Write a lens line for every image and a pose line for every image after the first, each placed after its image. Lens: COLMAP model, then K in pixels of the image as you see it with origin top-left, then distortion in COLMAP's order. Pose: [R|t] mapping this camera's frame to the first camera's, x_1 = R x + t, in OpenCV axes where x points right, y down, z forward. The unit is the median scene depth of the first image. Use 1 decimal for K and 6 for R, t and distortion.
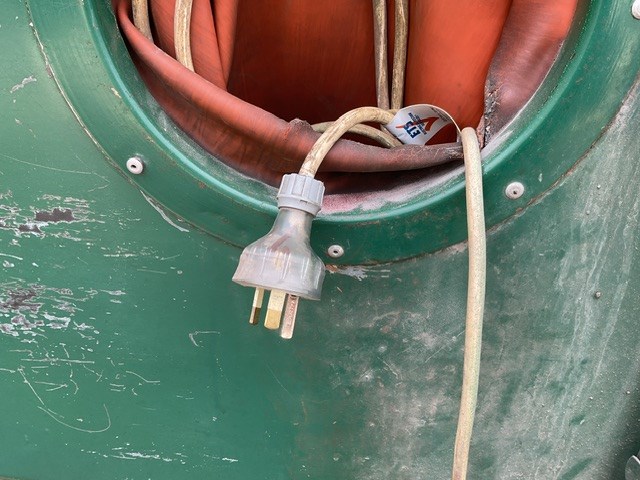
lens RADIAL K [[531.2, 0, 320.9], [0, 531.2, 240.1], [0, 0, 1]] dist [0.054895, -0.117207]
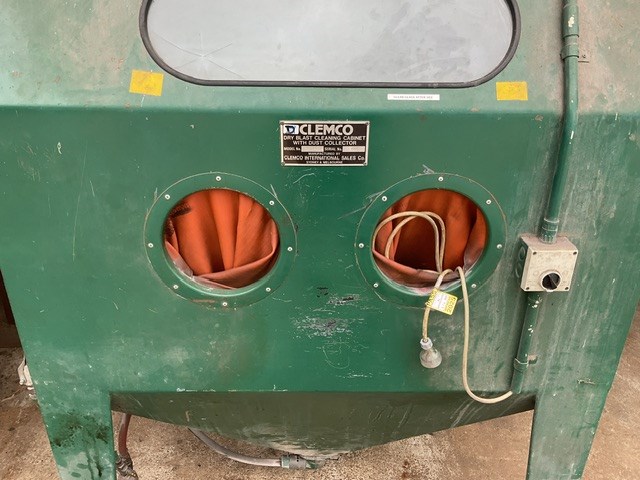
lens RADIAL K [[531.2, 0, 315.4], [0, 531.2, 235.3], [0, 0, 1]] dist [0.054895, -0.117207]
pose [[0.995231, -0.058240, 0.078254, -0.909822], [0.062784, 0.996403, -0.056919, -0.263417], [-0.074658, 0.061560, 0.995307, -2.384948]]
